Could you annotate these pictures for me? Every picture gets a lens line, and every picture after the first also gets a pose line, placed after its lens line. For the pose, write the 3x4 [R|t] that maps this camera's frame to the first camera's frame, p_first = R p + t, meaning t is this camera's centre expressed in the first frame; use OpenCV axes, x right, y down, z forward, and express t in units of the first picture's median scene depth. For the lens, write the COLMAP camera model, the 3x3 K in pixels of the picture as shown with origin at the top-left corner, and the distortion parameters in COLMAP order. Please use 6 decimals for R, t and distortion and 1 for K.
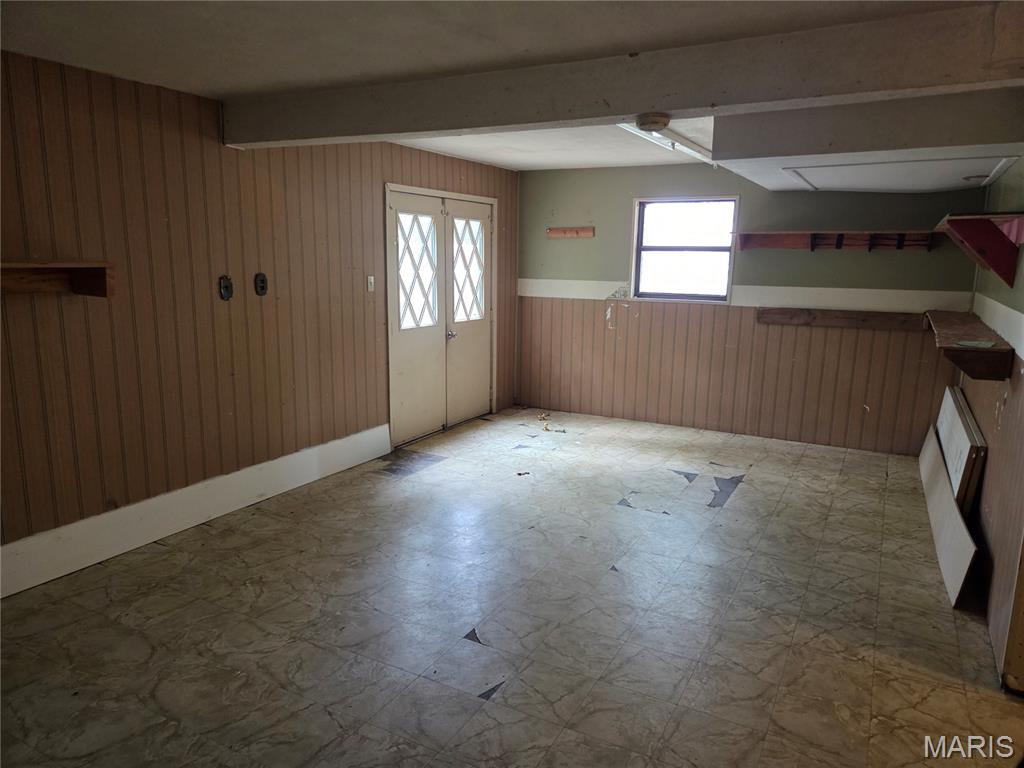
lens RADIAL K [[682.0, 0, 512.0], [0, 682.0, 384.0], [0, 0, 1]] dist [0.056062, -0.052044]
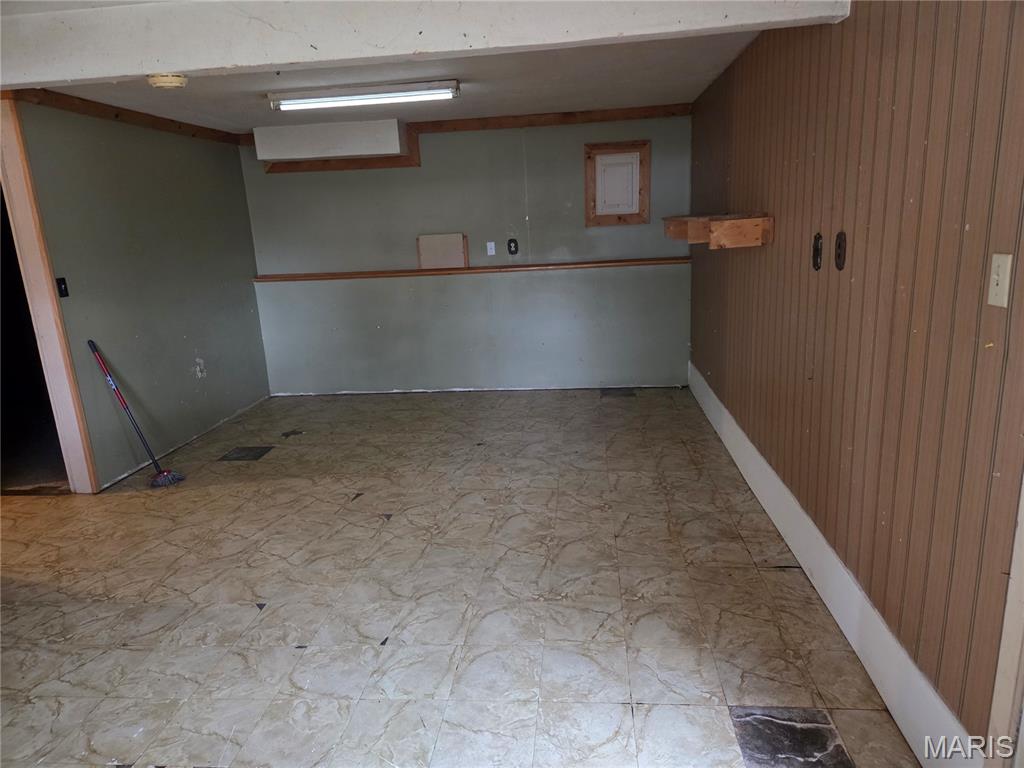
lens RADIAL K [[682.0, 0, 512.0], [0, 682.0, 384.0], [0, 0, 1]] dist [0.056062, -0.052044]
pose [[-0.916316, 0.120461, -0.381907, 0.175781], [-0.039097, 0.922218, 0.384690, -0.345491], [0.398542, 0.367429, -0.840334, 1.928171]]
